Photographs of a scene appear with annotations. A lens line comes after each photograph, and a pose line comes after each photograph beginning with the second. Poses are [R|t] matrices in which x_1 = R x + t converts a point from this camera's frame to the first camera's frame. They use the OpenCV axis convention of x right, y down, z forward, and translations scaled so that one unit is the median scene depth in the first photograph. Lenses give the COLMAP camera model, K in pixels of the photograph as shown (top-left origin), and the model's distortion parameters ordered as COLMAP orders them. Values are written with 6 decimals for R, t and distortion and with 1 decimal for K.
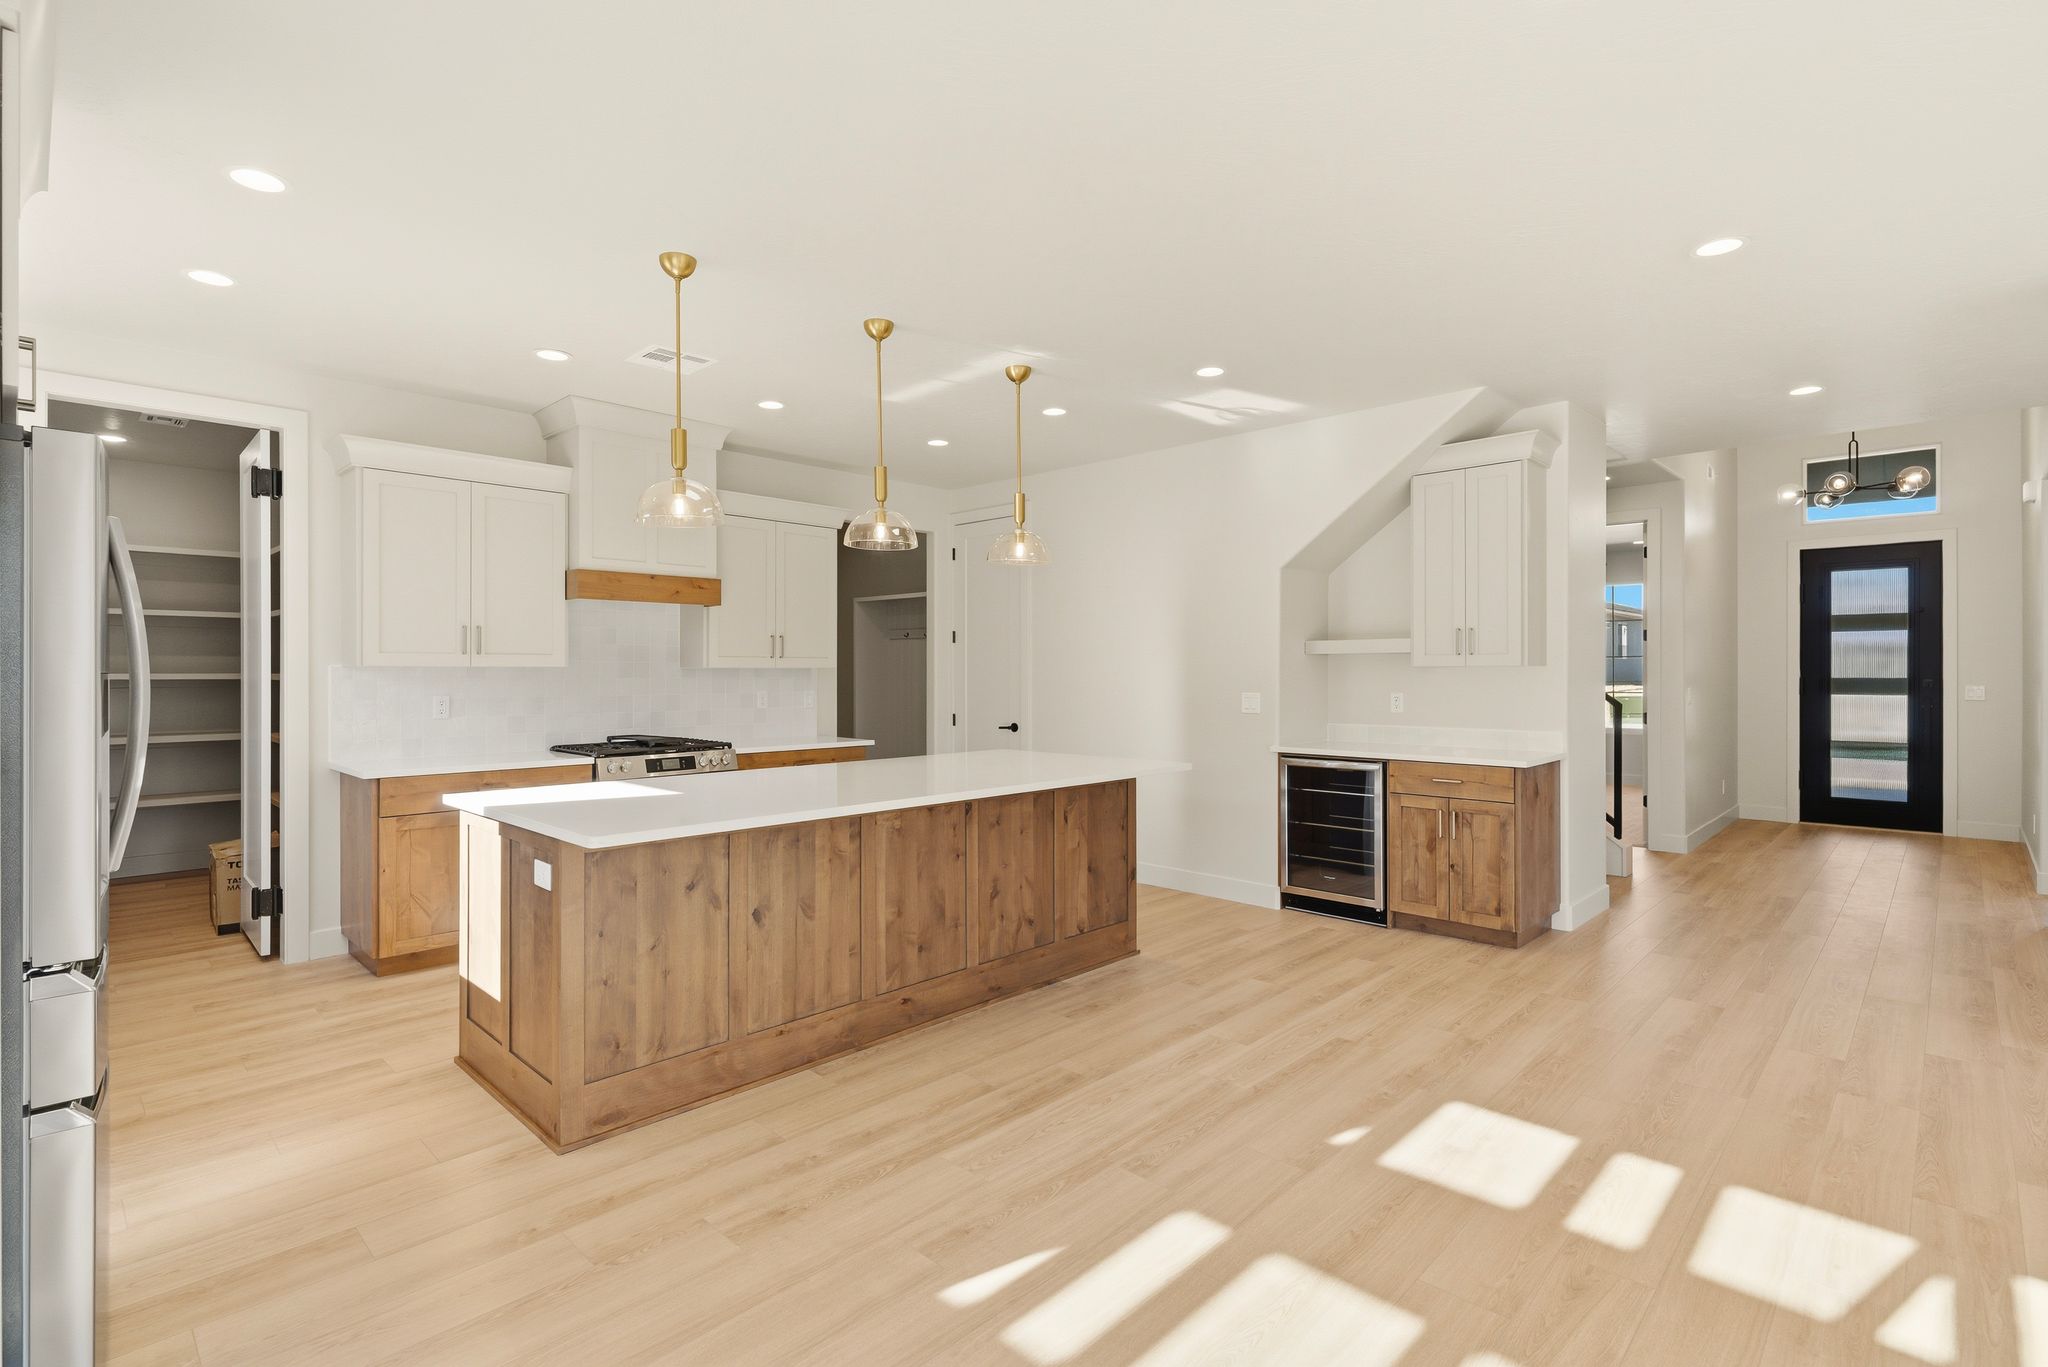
lens RADIAL K [[962.3, 0, 1031.0], [0, 962.3, 673.0], [0, 0, 1]] dist [0.008001, -0.004723]
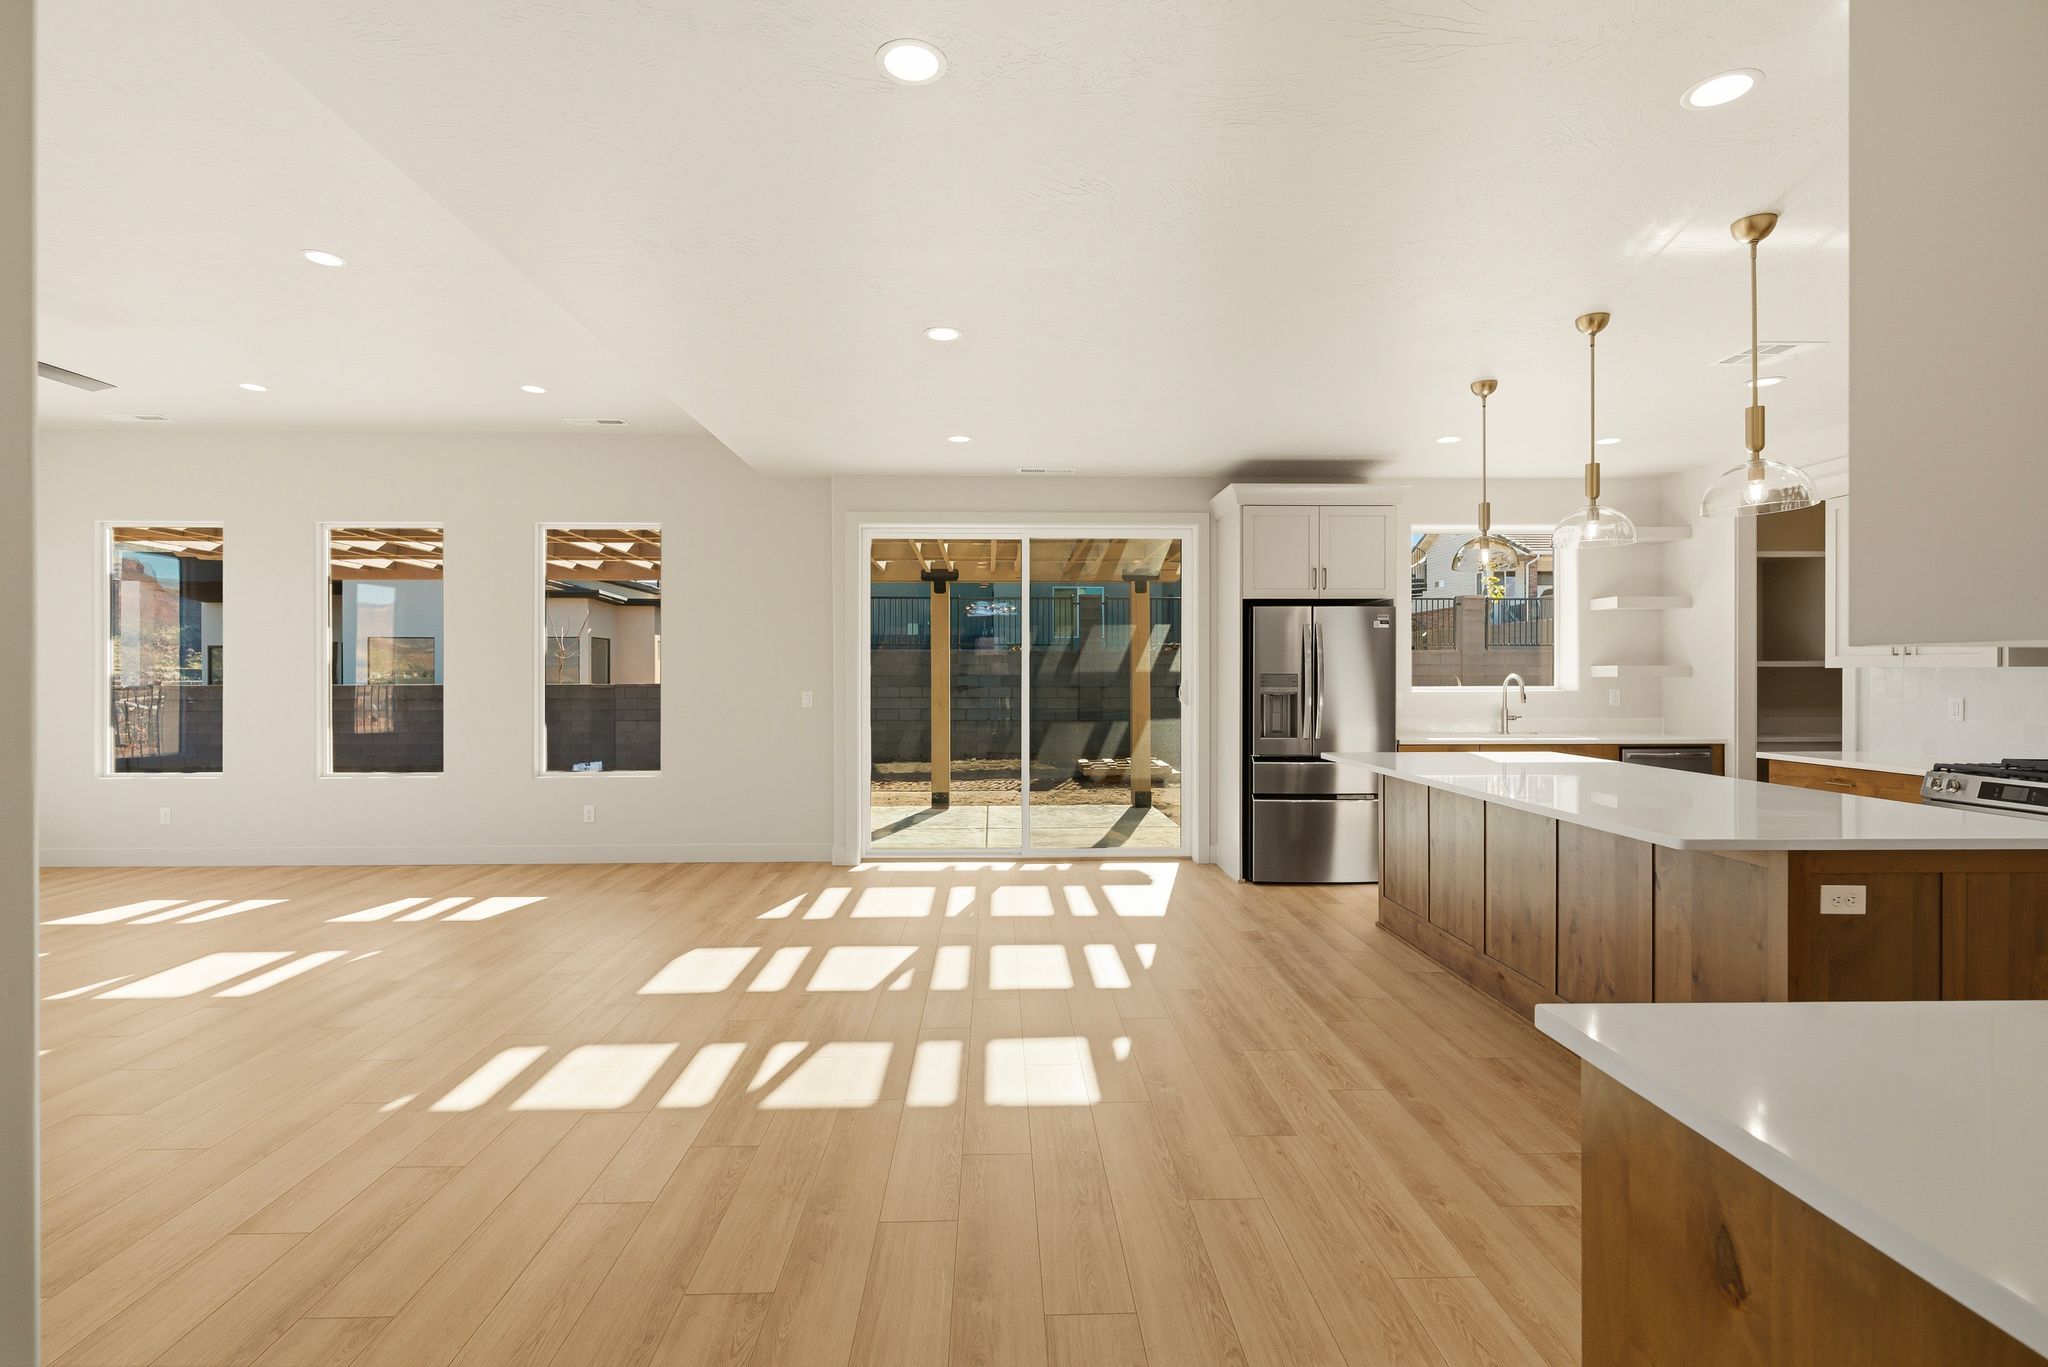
lens RADIAL K [[962.3, 0, 1022.4], [0, 962.3, 670.8], [0, 0, 1]] dist [0.008001, -0.004723]
pose [[-0.698173, 0.000551, -0.715929, 0.903032], [-0.000163, 1.000000, 0.000928, -0.005592], [0.715929, 0.000765, -0.698173, 1.204000]]
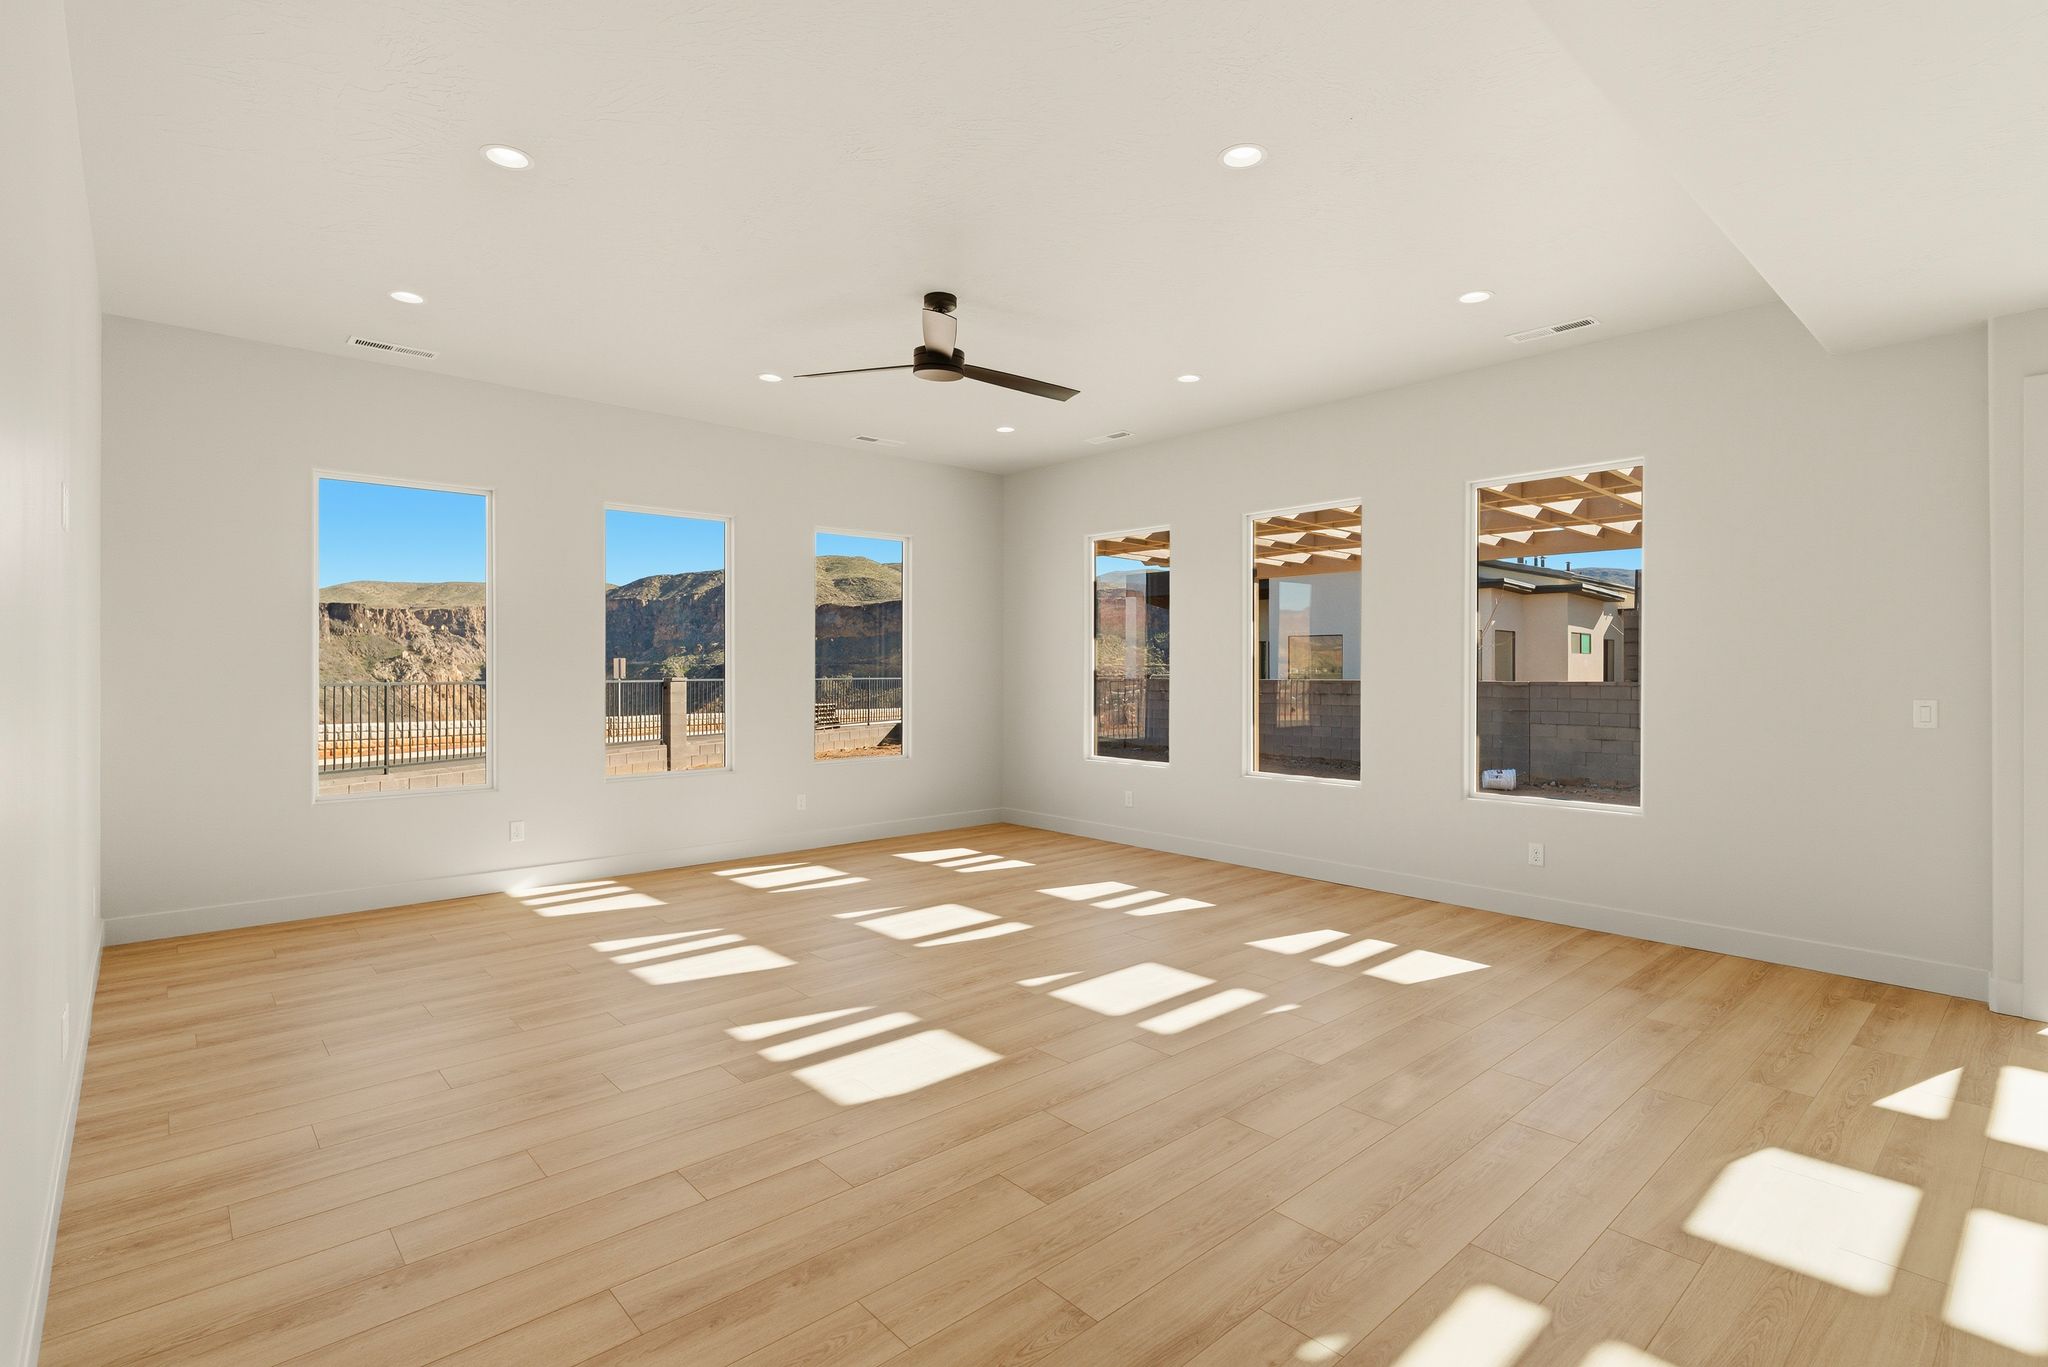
lens RADIAL K [[962.3, 0, 1028.8], [0, 962.3, 674.9], [0, 0, 1]] dist [0.008001, -0.004723]
pose [[-0.998097, 0.000118, 0.061662, 0.822493], [0.000686, 0.999958, 0.009185, -0.004418], [-0.061658, 0.009210, -0.998055, 0.819749]]
